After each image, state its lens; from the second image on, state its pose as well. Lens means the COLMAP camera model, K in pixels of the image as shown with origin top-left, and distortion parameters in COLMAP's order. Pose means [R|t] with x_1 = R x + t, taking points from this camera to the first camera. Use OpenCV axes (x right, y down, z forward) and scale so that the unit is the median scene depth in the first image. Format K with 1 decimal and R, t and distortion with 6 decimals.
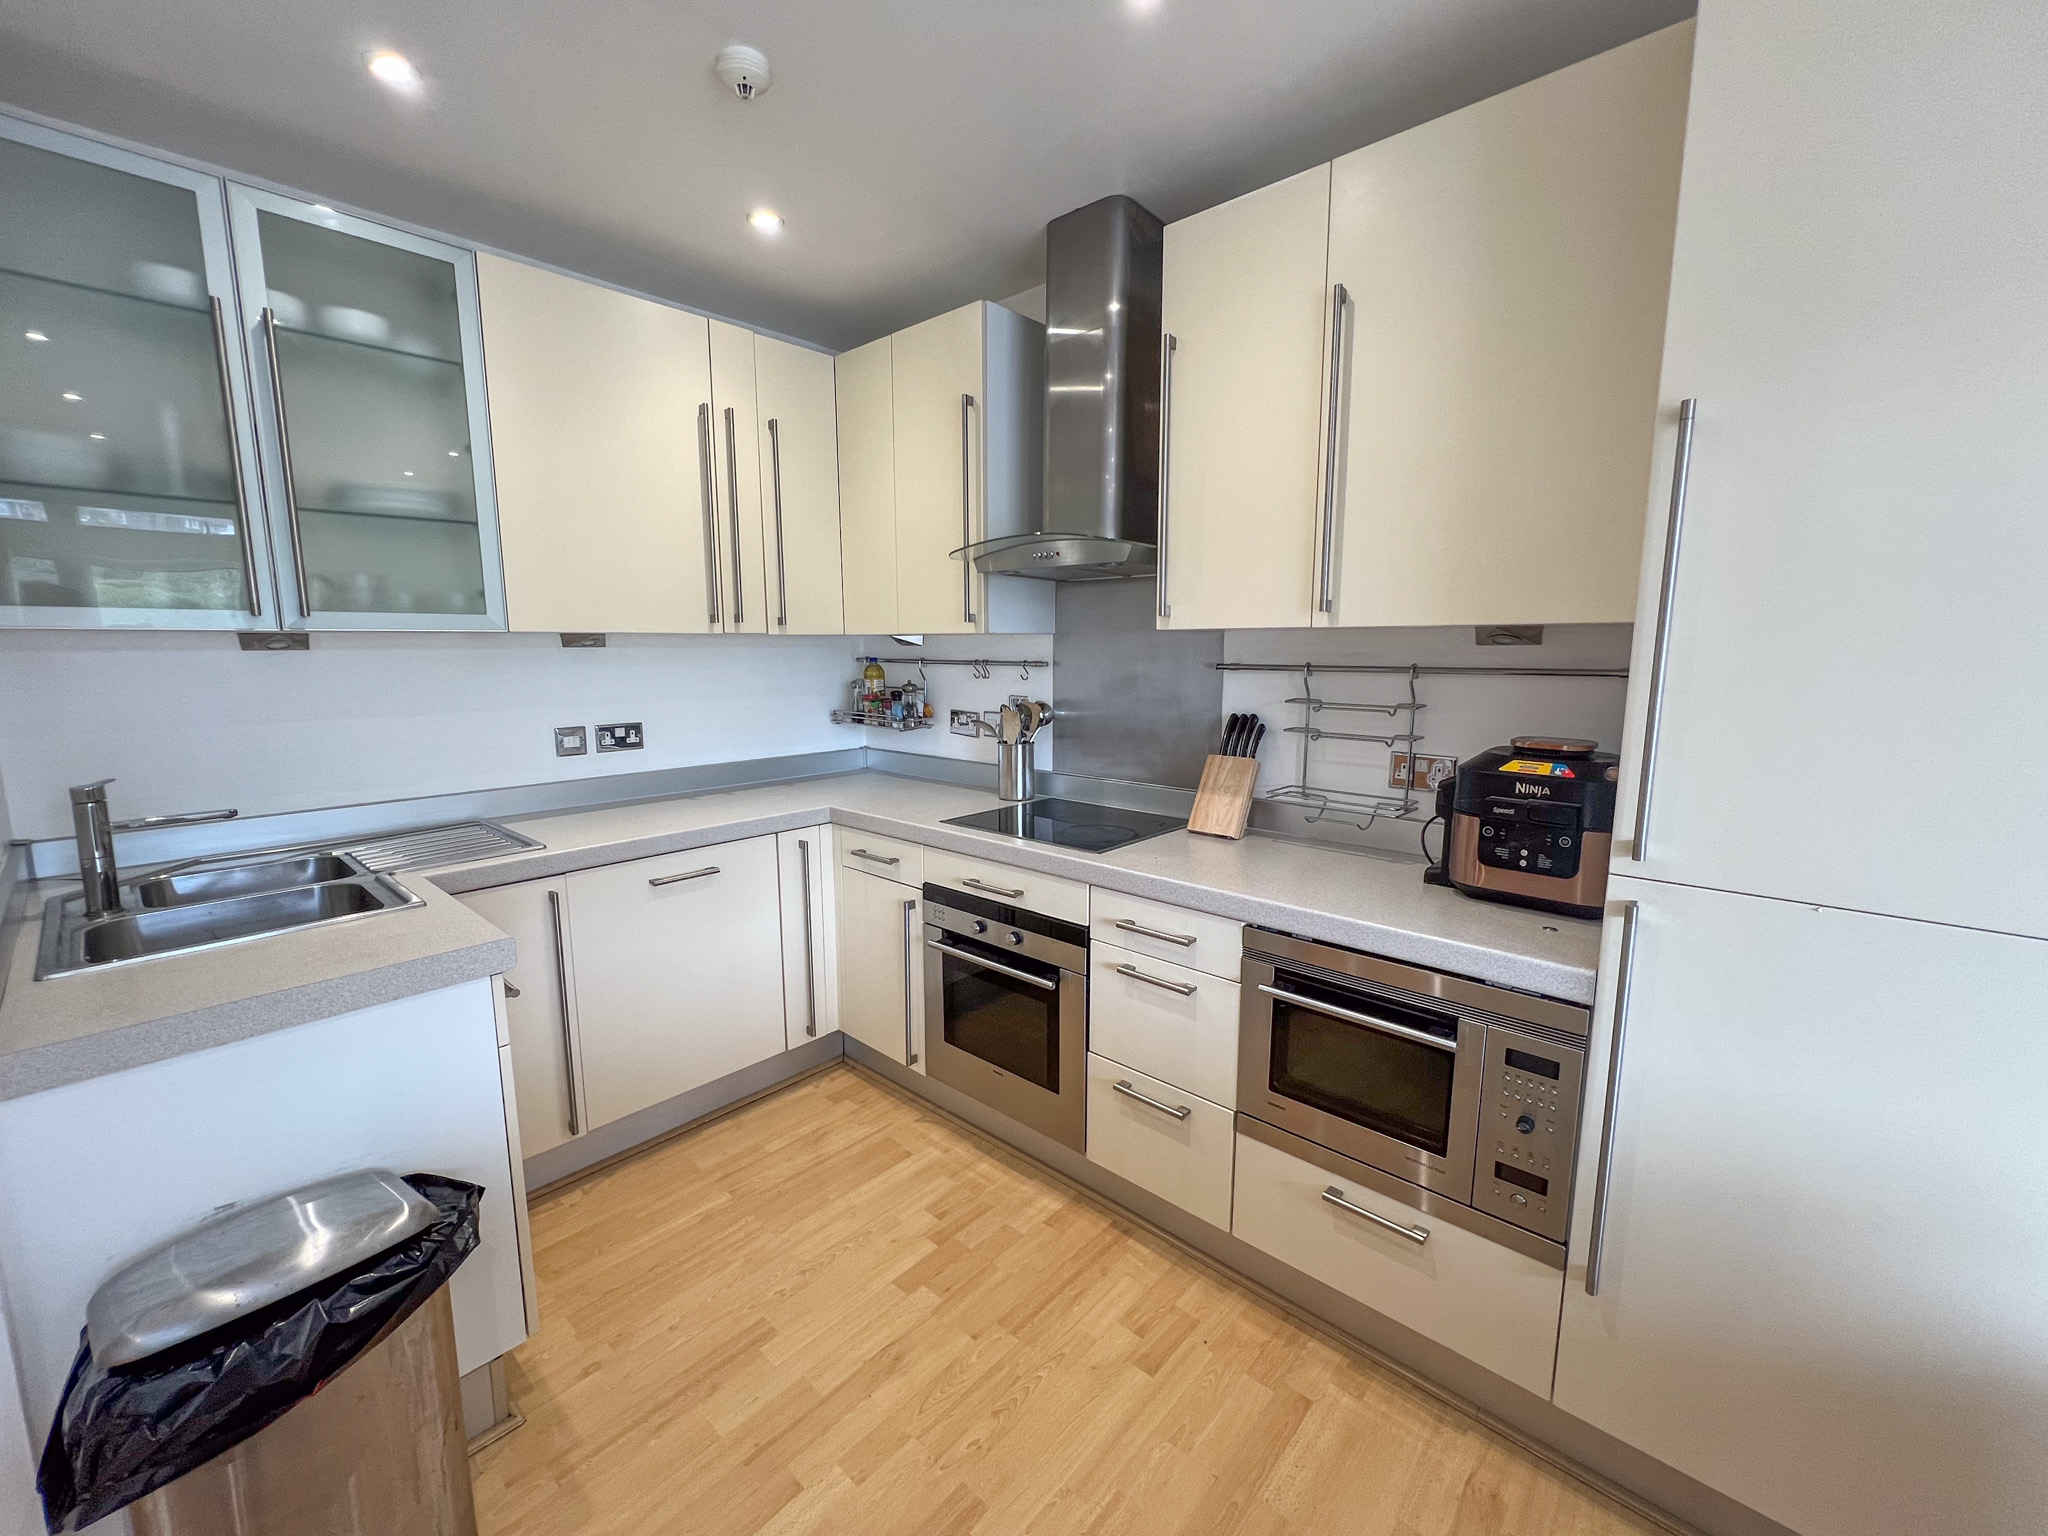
lens RADIAL K [[832.1, 0, 1025.5], [0, 832.1, 766.3], [0, 0, 1]] dist [-0.002668, 0.000032]
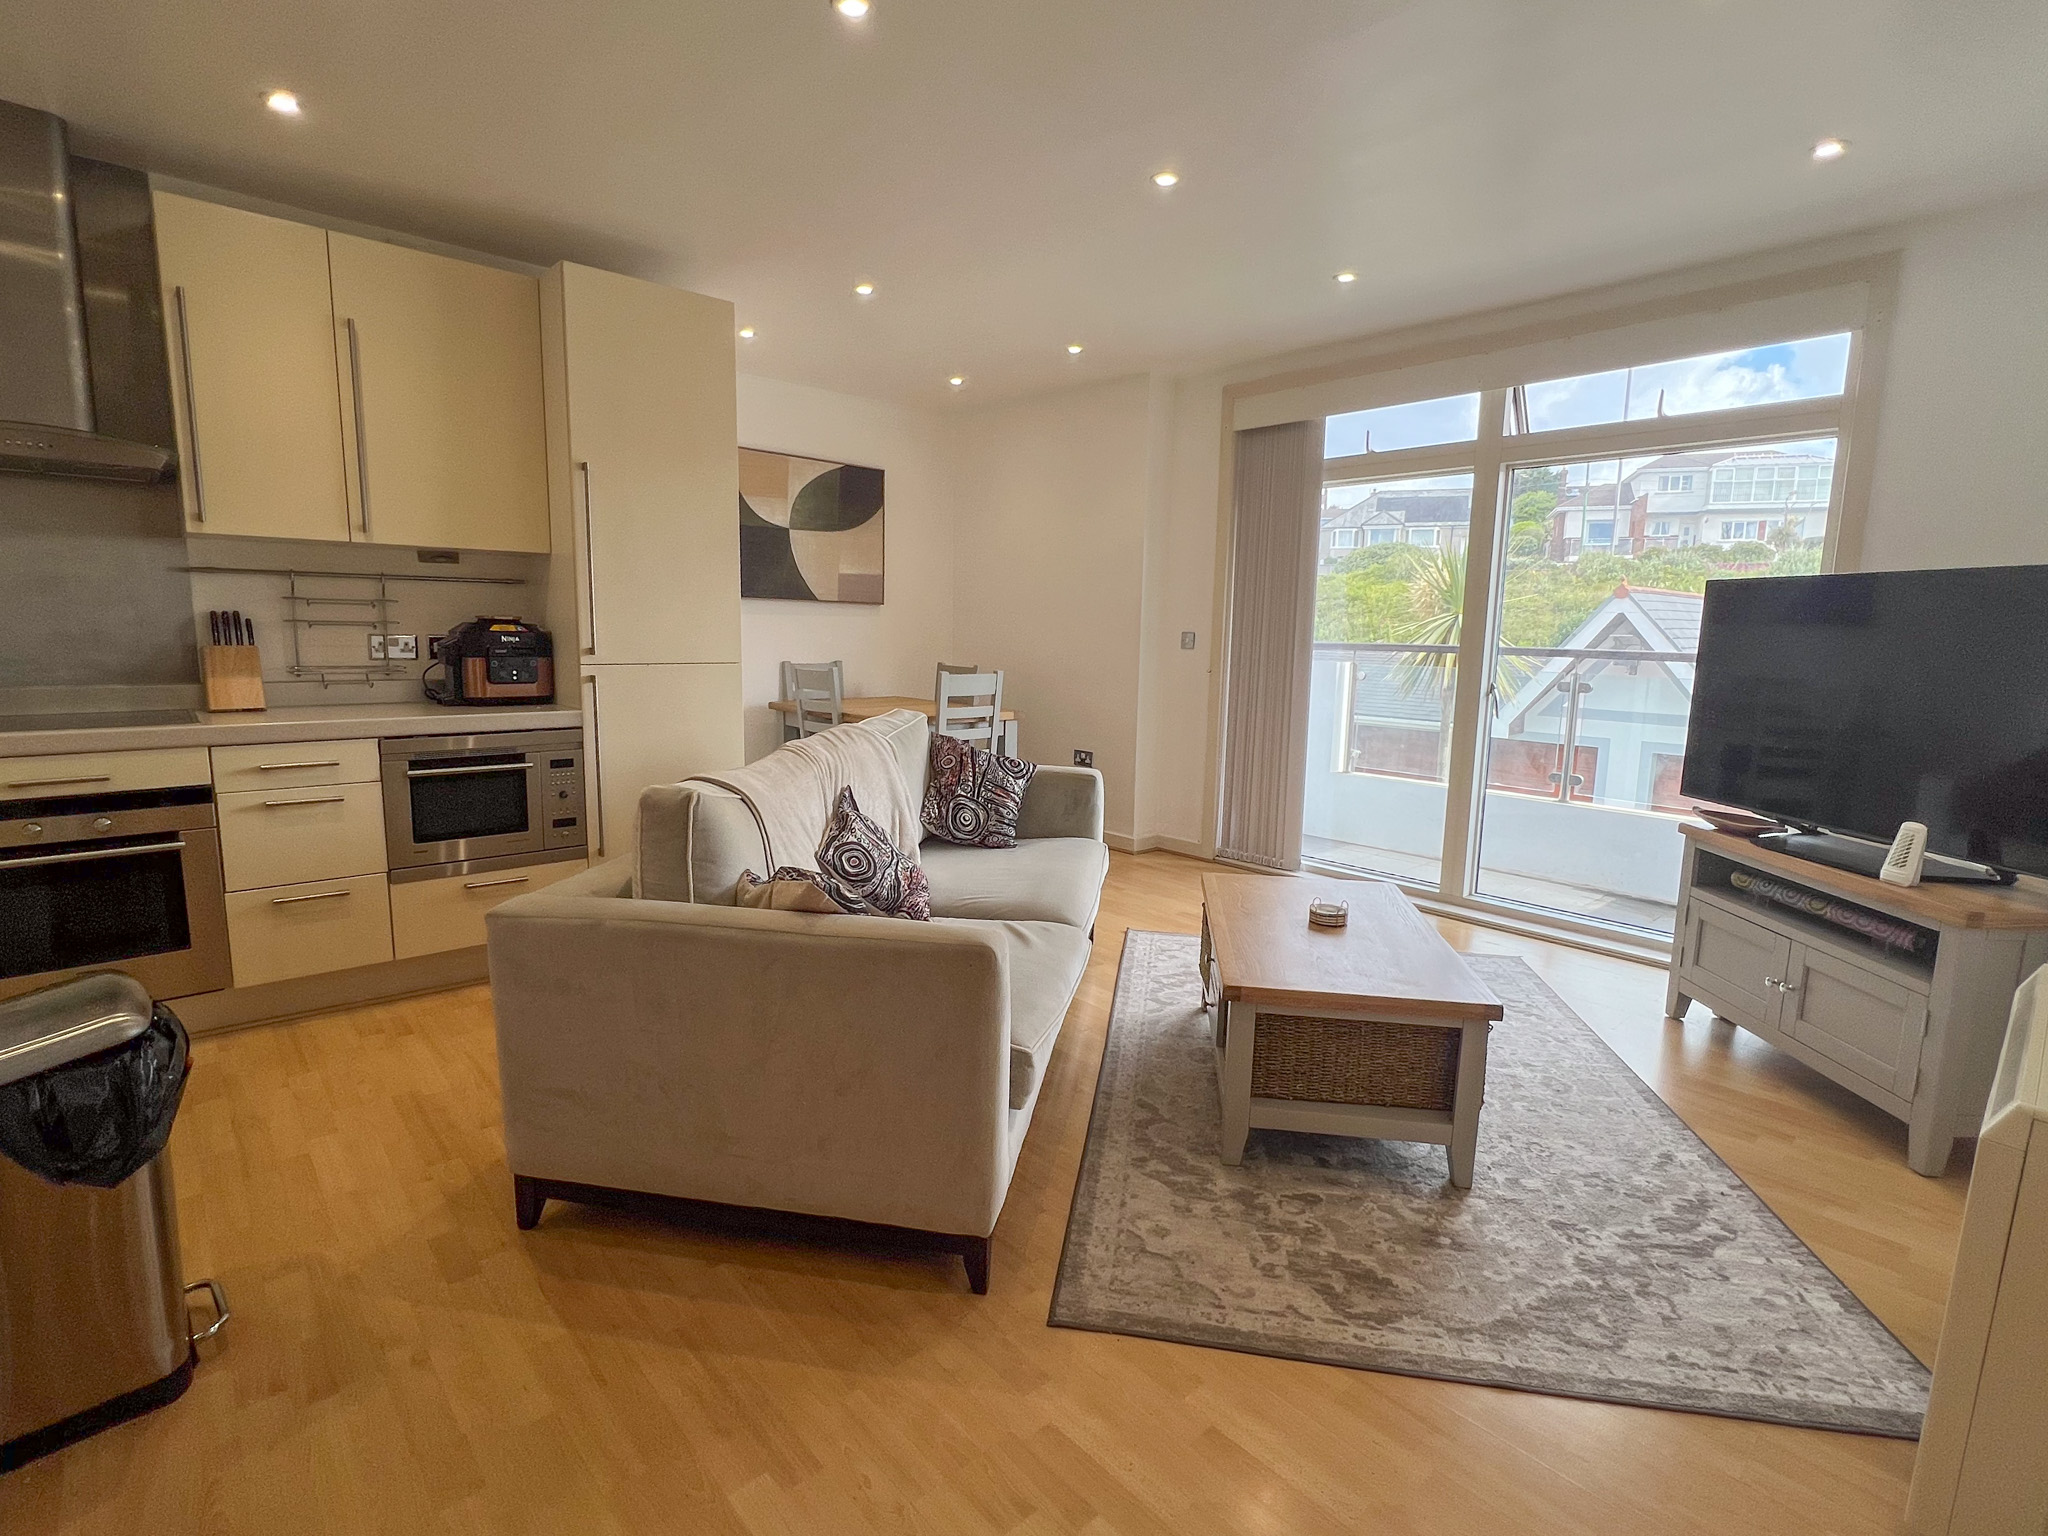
lens RADIAL K [[970.9, 0, 1020.6], [0, 970.9, 759.3], [0, 0, 1]] dist [-0.005746, 0.000294]
pose [[0.104917, -0.134914, 0.985287, -1.066046], [0.125015, 0.984685, 0.121519, 0.126860], [-0.986592, 0.110426, 0.120176, -0.272439]]
